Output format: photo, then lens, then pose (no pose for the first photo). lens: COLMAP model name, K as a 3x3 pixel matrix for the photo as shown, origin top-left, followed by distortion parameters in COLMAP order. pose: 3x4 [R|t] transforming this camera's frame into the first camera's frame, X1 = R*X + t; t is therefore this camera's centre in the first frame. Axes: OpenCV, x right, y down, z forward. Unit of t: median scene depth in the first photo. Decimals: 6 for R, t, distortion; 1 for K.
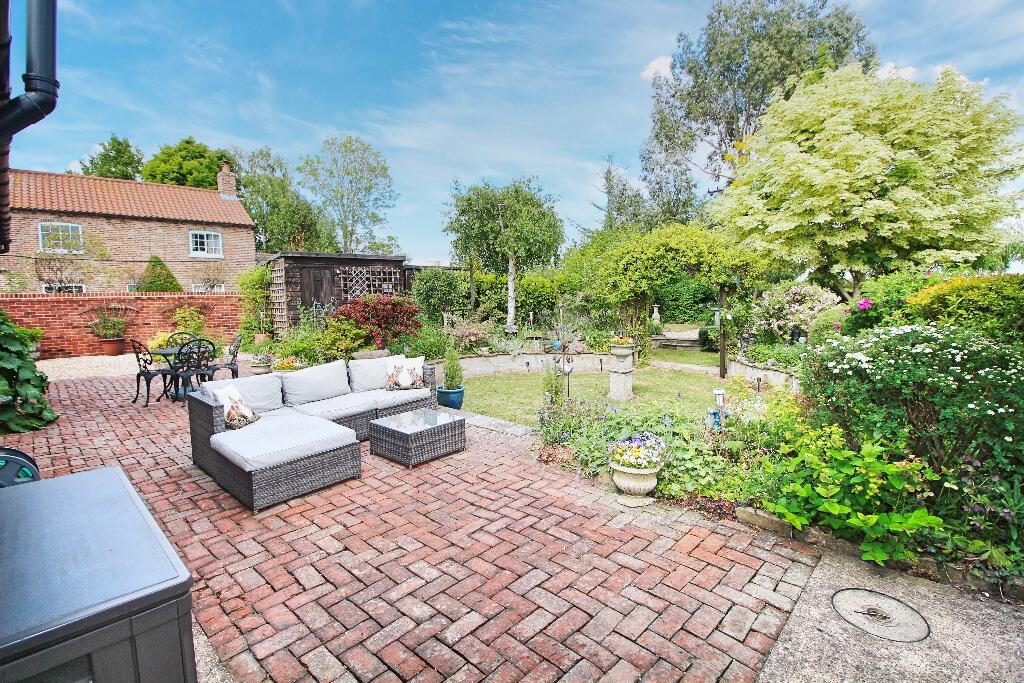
lens RADIAL K [[466.0, 0, 514.7], [0, 466.0, 343.7], [0, 0, 1]] dist [-0.011488, -0.004945]
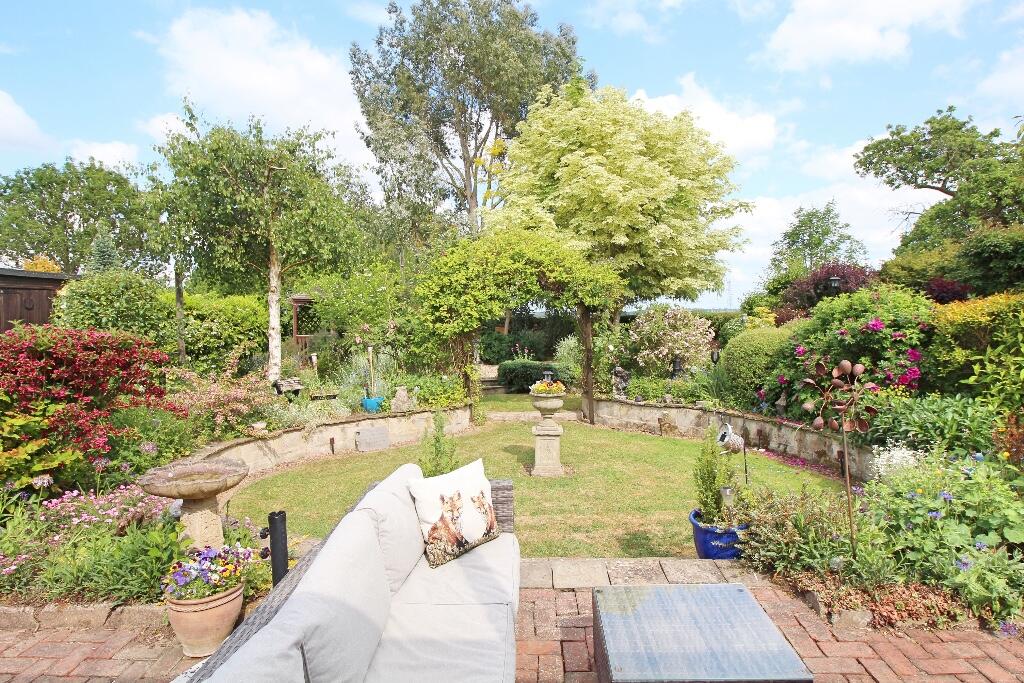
lens RADIAL K [[573.8, 0, 512.8], [0, 573.8, 337.8], [0, 0, 1]] dist [-0.002126, -0.000962]
pose [[0.763043, -0.027000, 0.645783, -0.235219], [0.083862, 0.994817, -0.057496, -0.023393], [-0.640884, 0.098028, 0.761353, 0.262888]]
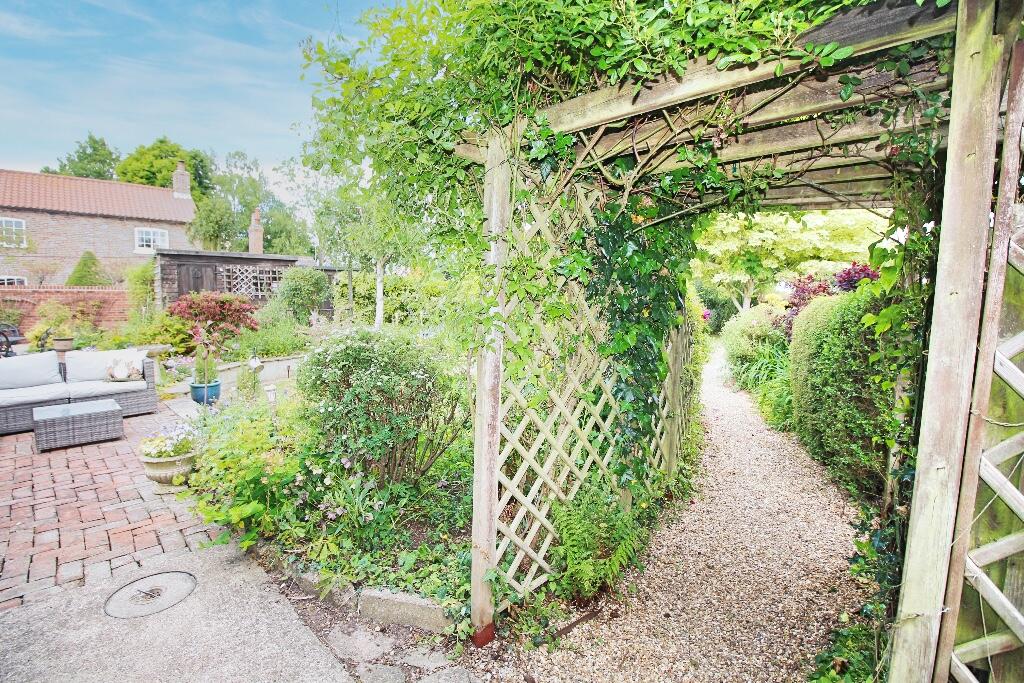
lens RADIAL K [[466.0, 0, 517.0], [0, 466.0, 337.2], [0, 0, 1]] dist [-0.011488, -0.004945]
pose [[0.999609, 0.024297, -0.013844, 0.302458], [-0.024577, 0.999490, -0.020400, -0.001066], [0.013341, 0.020732, 0.999696, -0.012758]]
